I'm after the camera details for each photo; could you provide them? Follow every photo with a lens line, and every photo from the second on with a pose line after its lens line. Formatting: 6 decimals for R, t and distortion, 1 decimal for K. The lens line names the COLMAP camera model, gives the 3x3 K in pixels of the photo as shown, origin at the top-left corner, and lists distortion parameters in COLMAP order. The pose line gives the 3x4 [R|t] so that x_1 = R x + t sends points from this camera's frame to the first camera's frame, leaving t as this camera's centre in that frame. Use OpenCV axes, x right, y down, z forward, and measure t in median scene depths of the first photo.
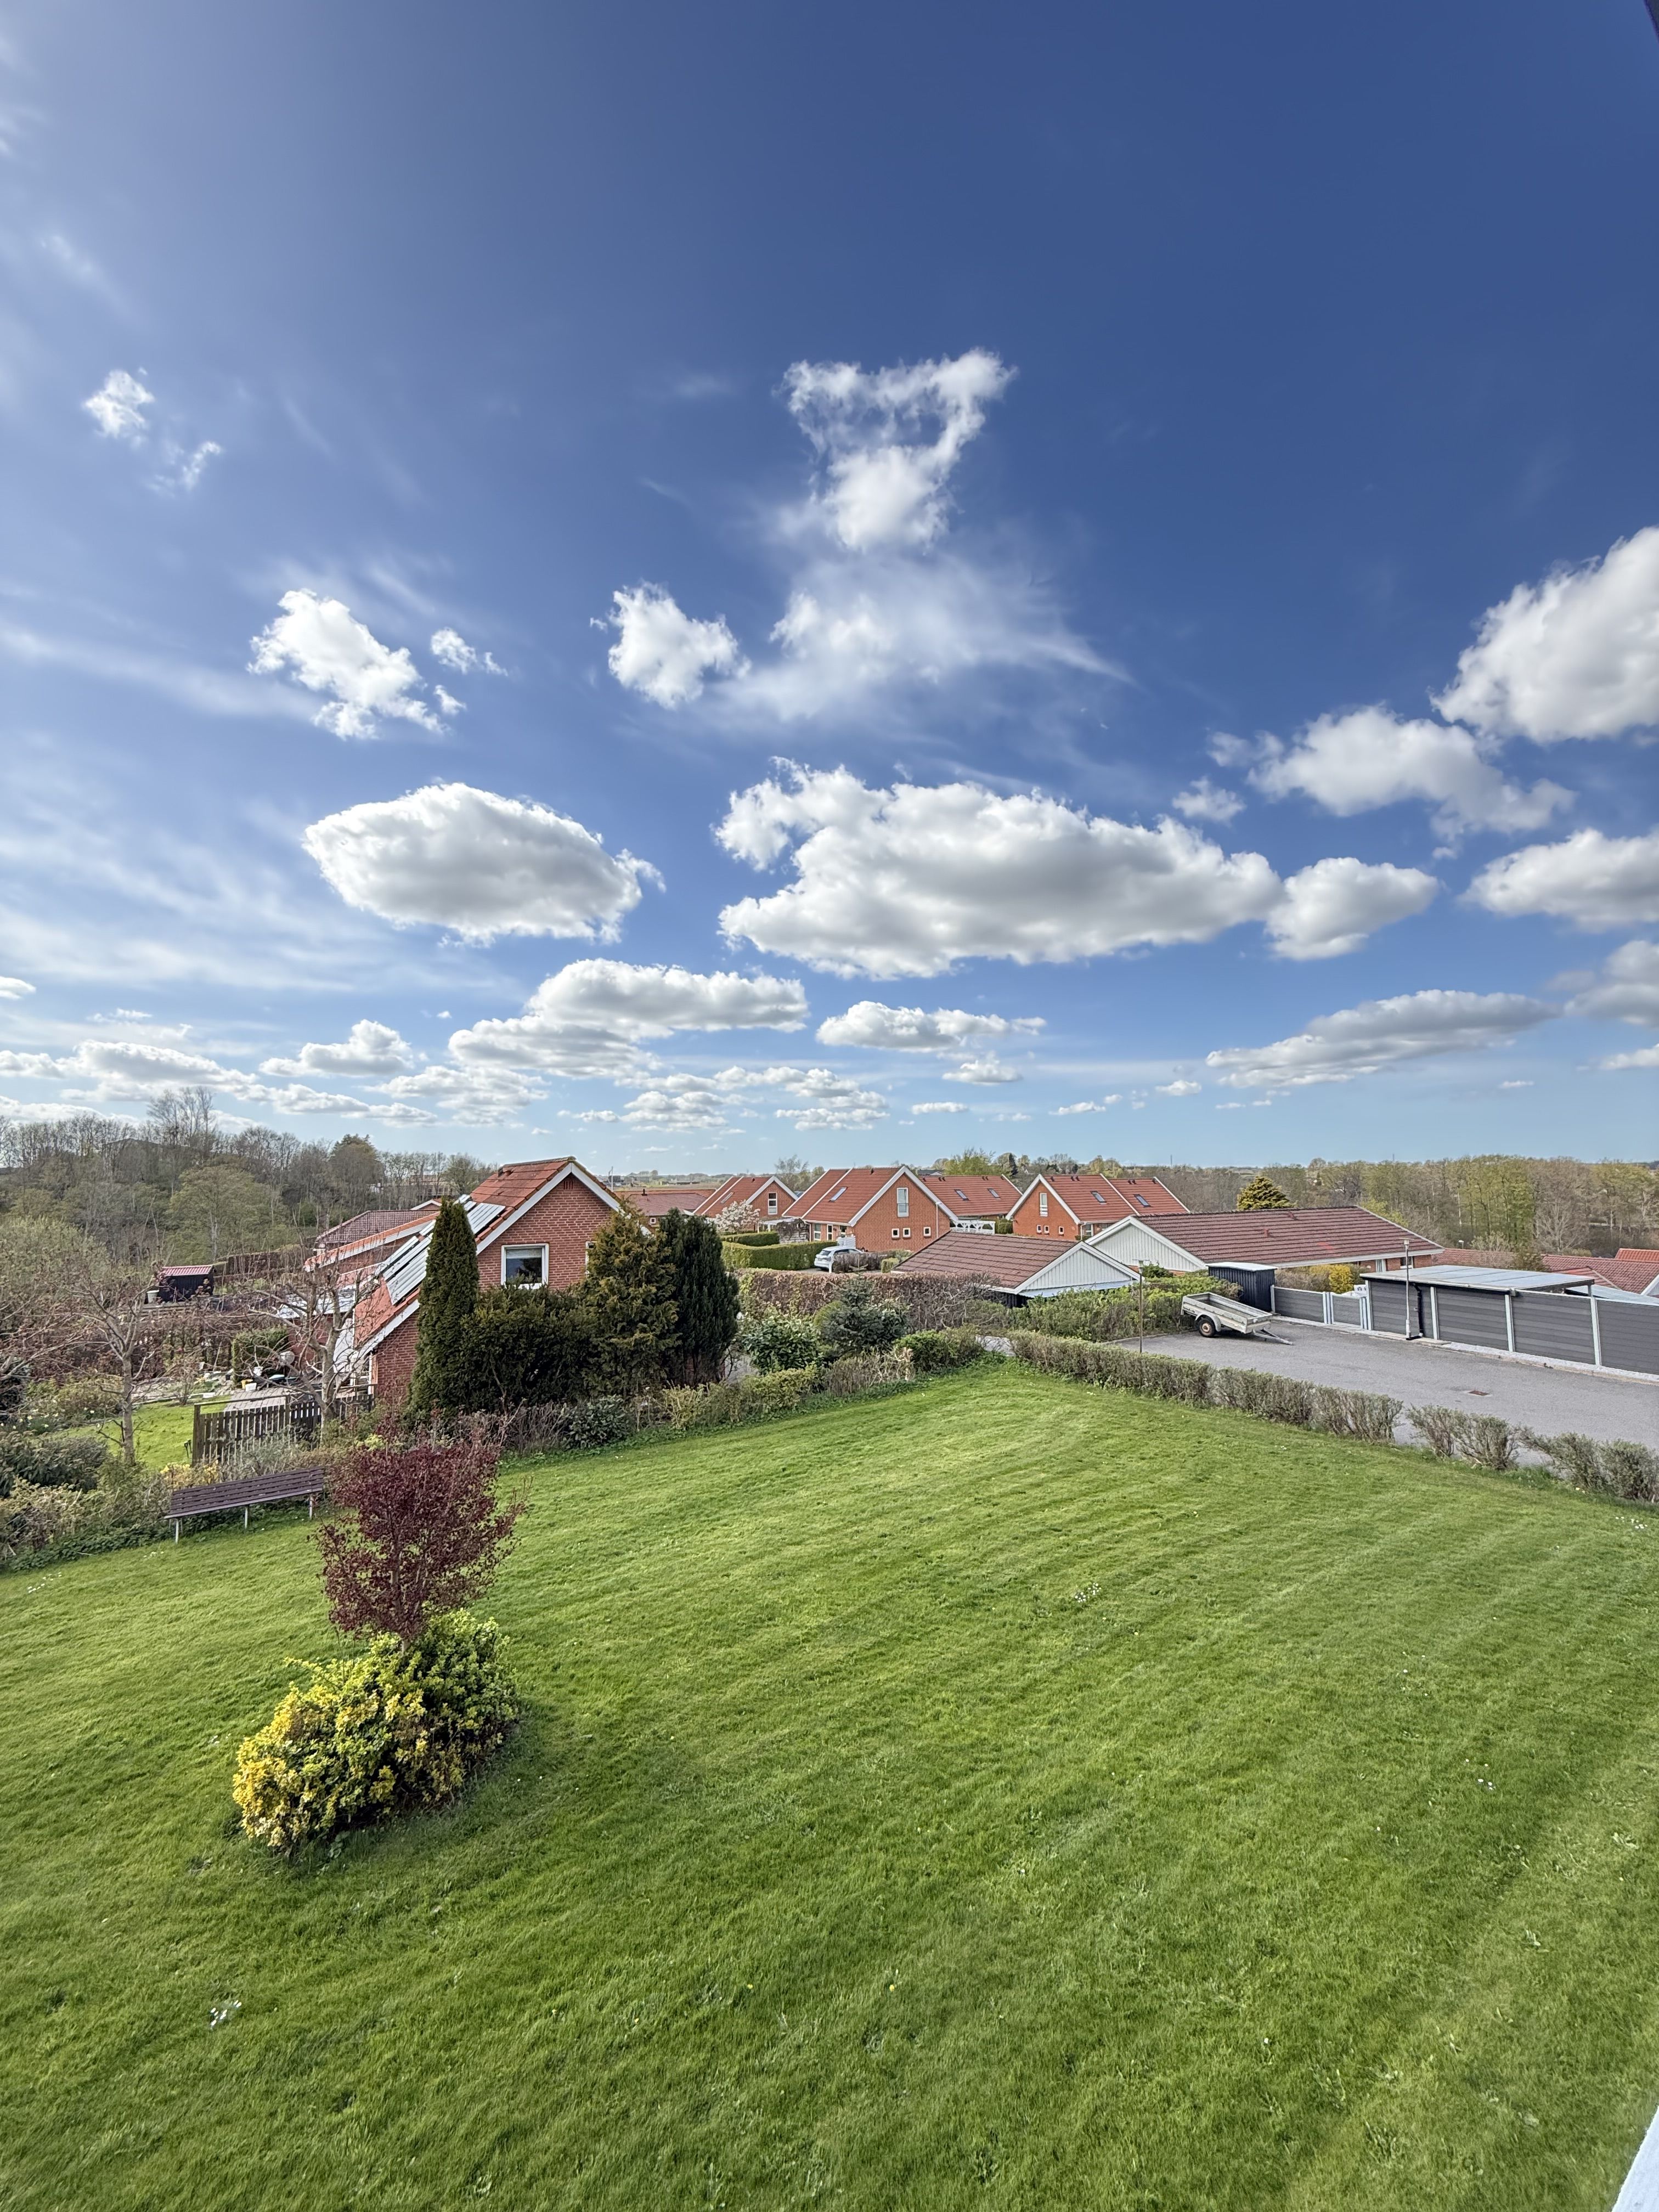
lens RADIAL K [[883.8, 0, 824.5], [0, 883.8, 1099.6], [0, 0, 1]] dist [-0.001409, -0.000398]
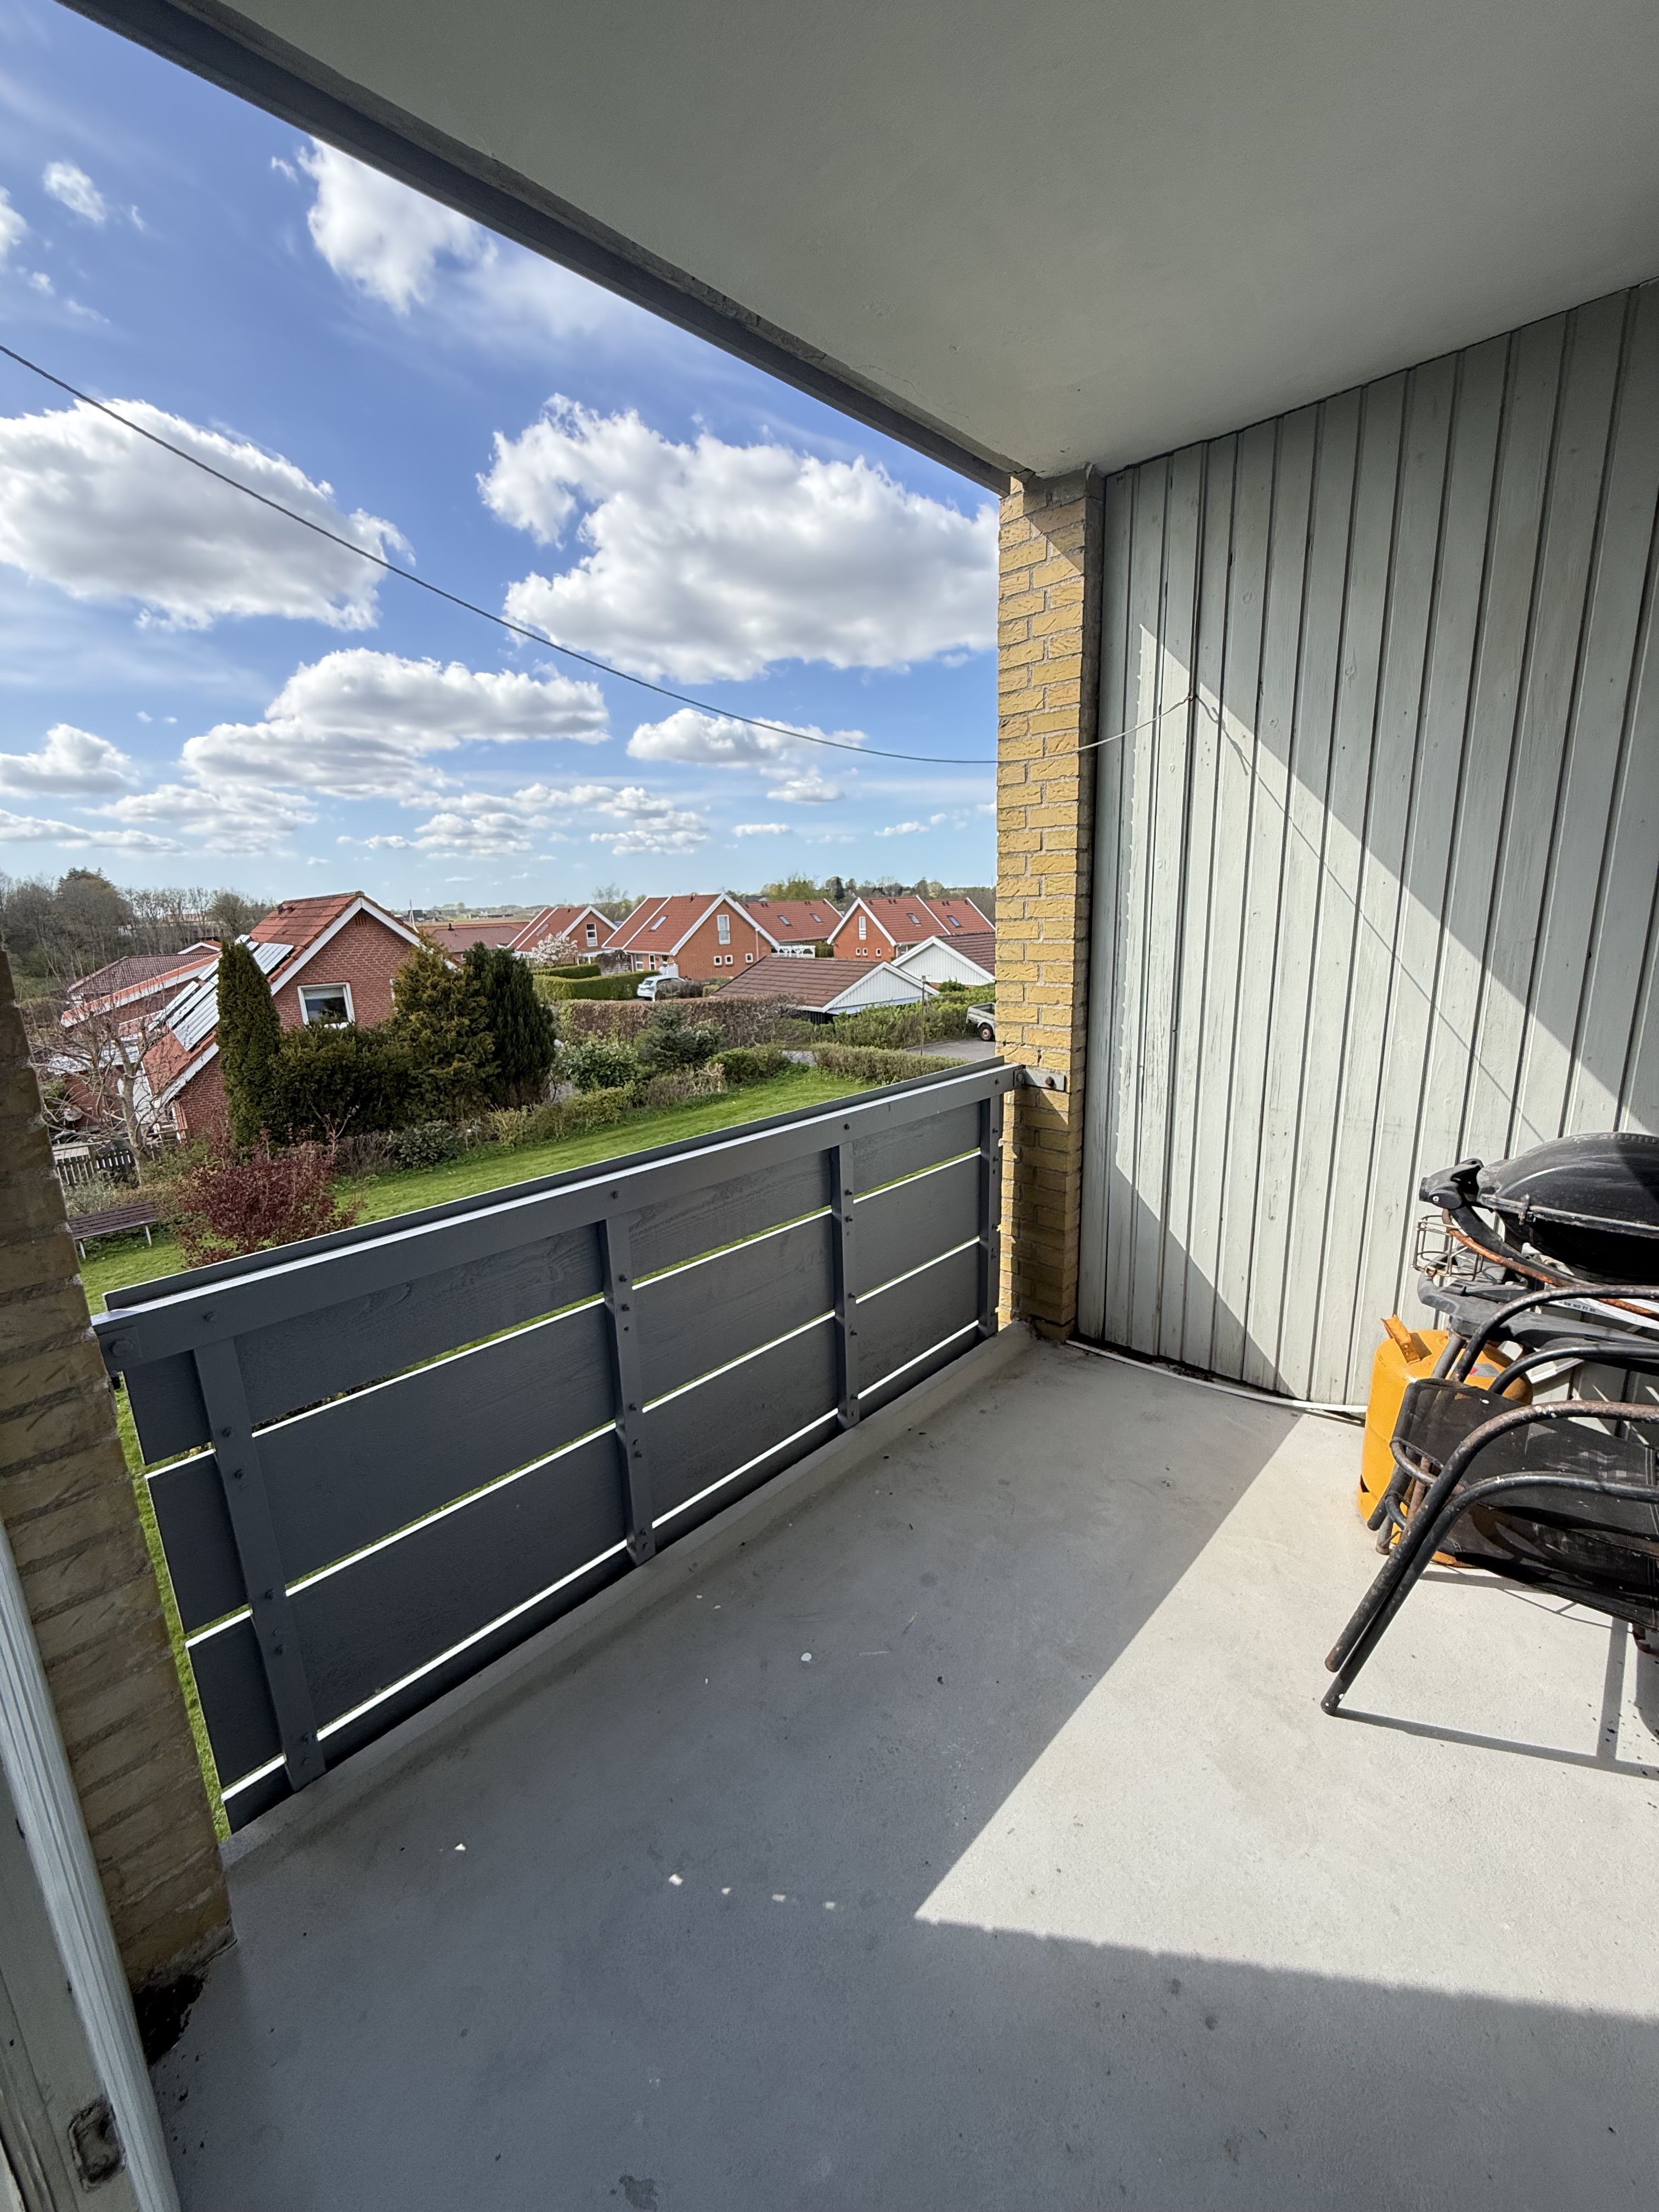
lens RADIAL K [[883.8, 0, 824.5], [0, 883.8, 1099.6], [0, 0, 1]] dist [-0.001409, -0.000398]
pose [[0.980994, -0.063942, 0.183200, 0.009330], [0.005791, 0.953372, 0.301742, -0.002950], [-0.193952, -0.294946, 0.935623, -0.031266]]
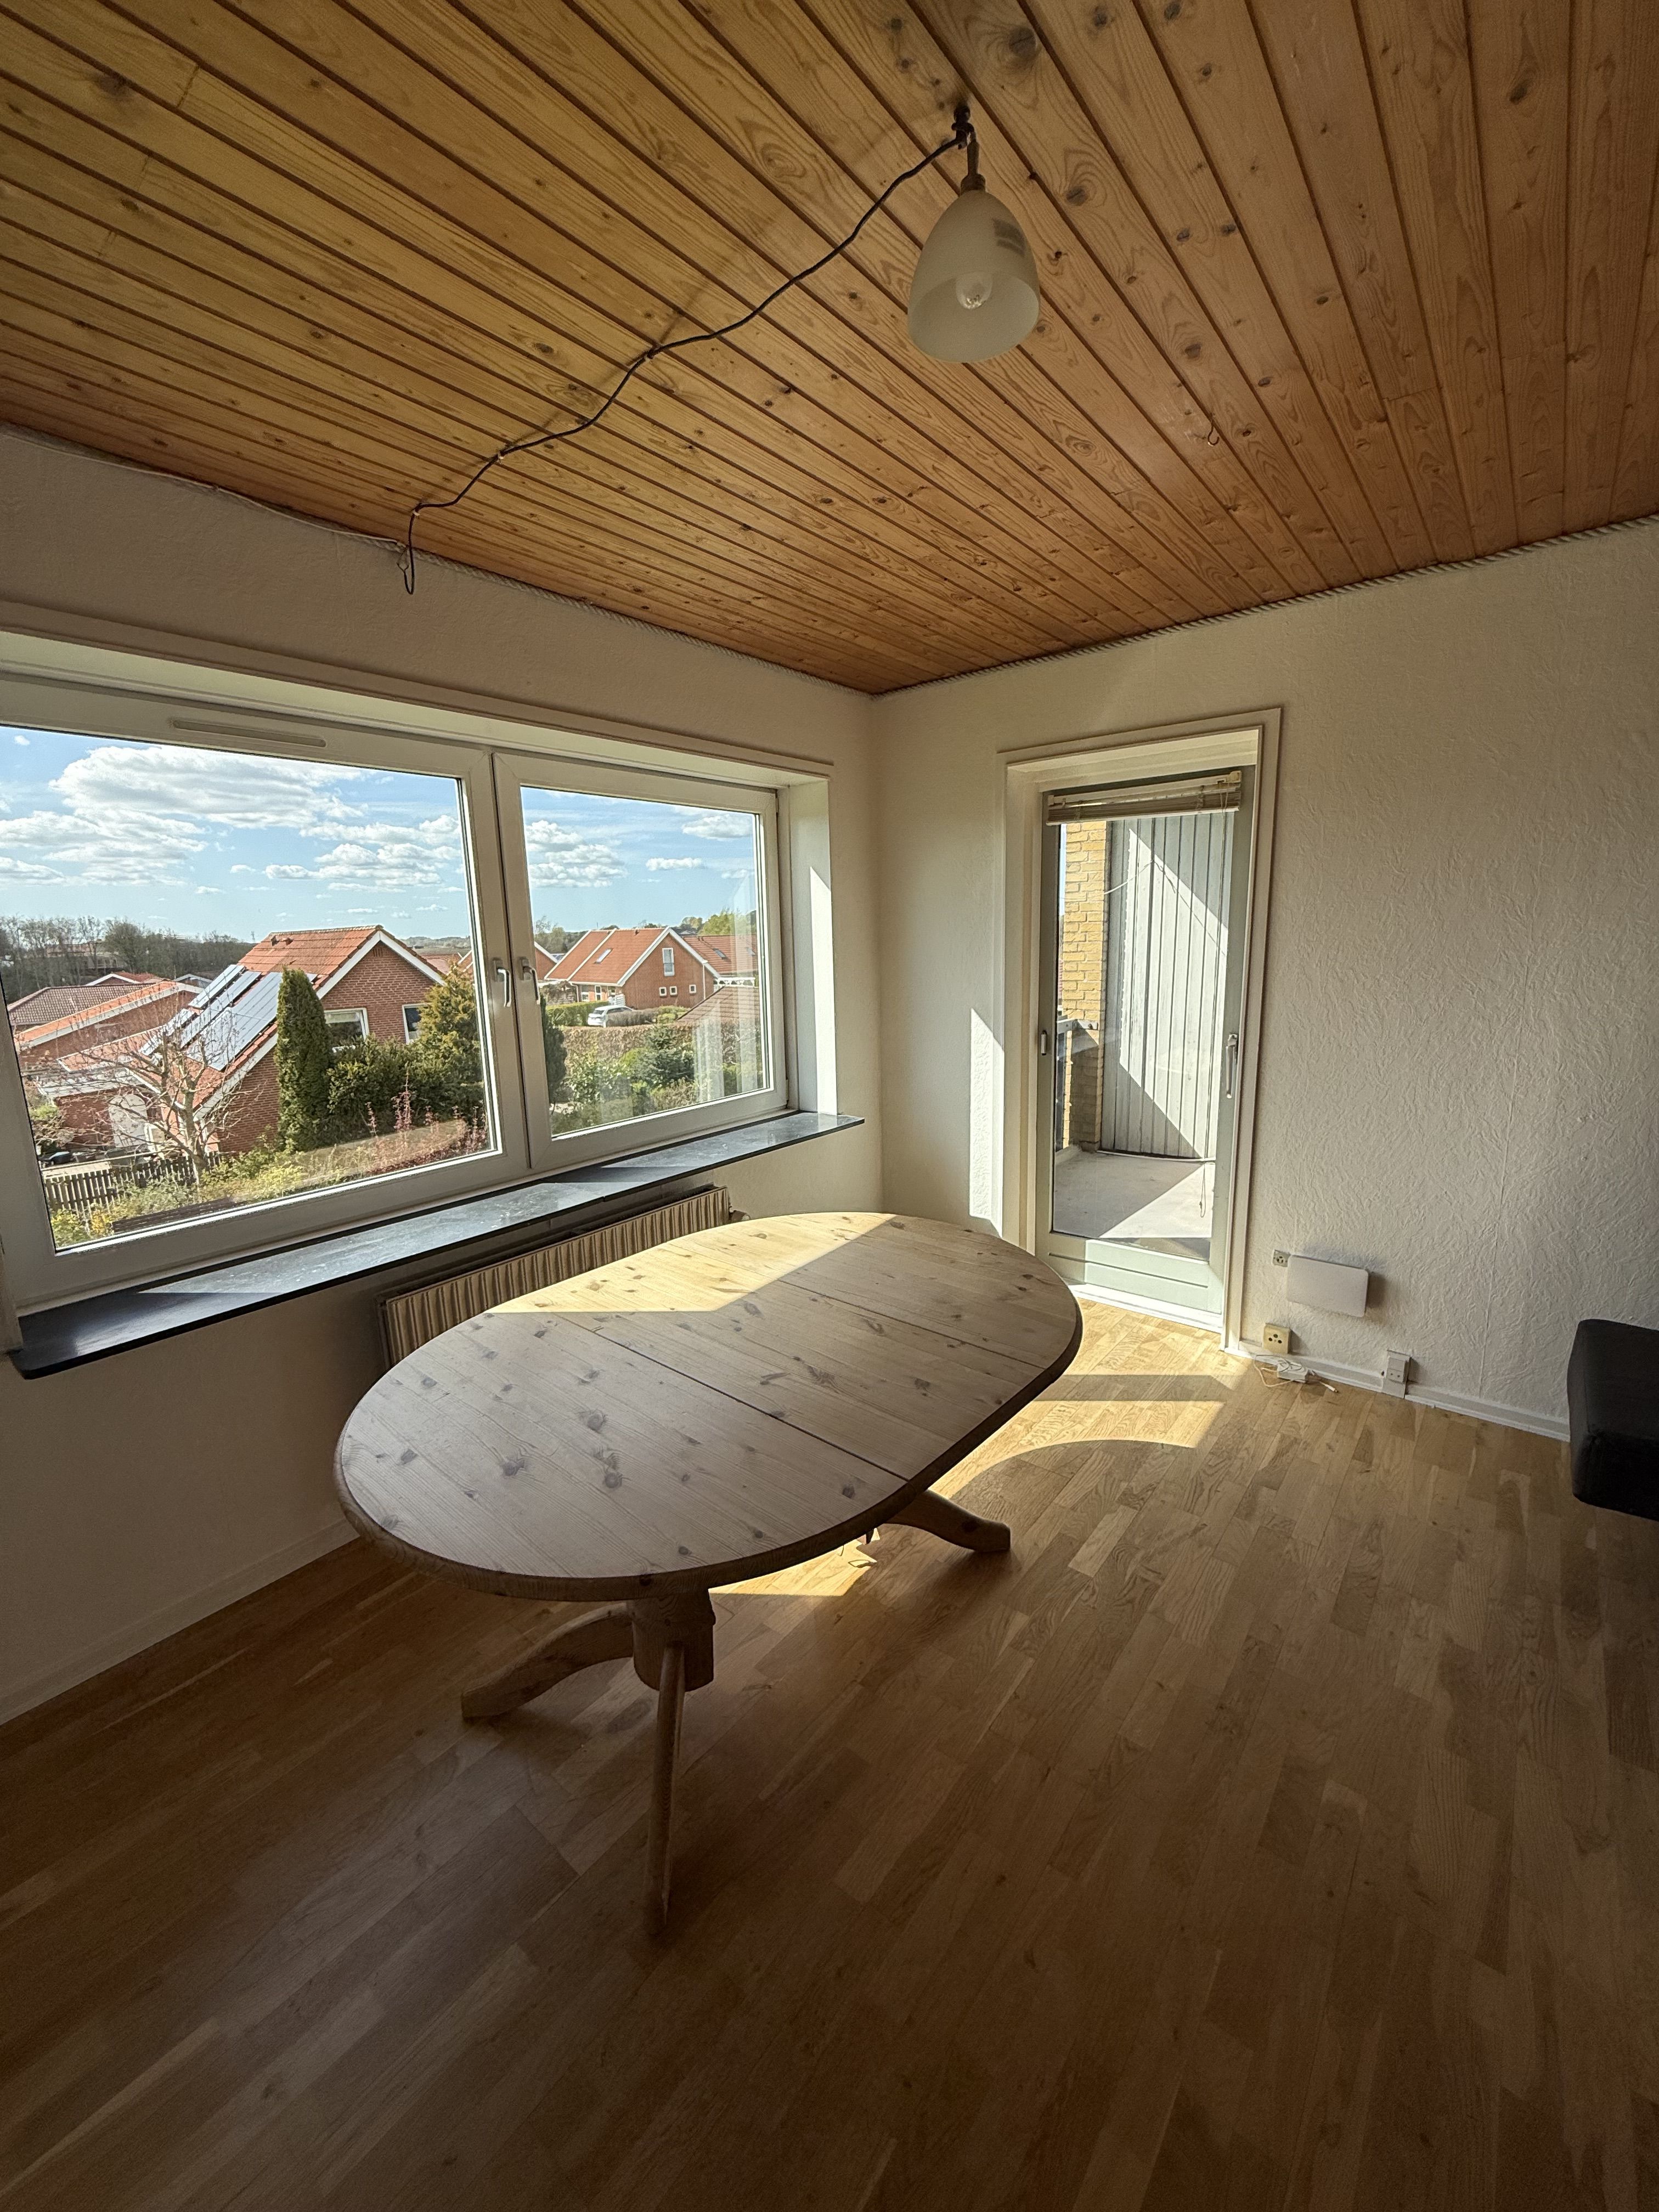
lens RADIAL K [[883.8, 0, 824.5], [0, 883.8, 1099.6], [0, 0, 1]] dist [-0.001409, -0.000398]
pose [[0.957314, -0.069316, 0.280616, -0.077286], [-0.008257, 0.963866, 0.266259, -0.015257], [-0.288932, -0.257211, 0.922150, -0.134836]]
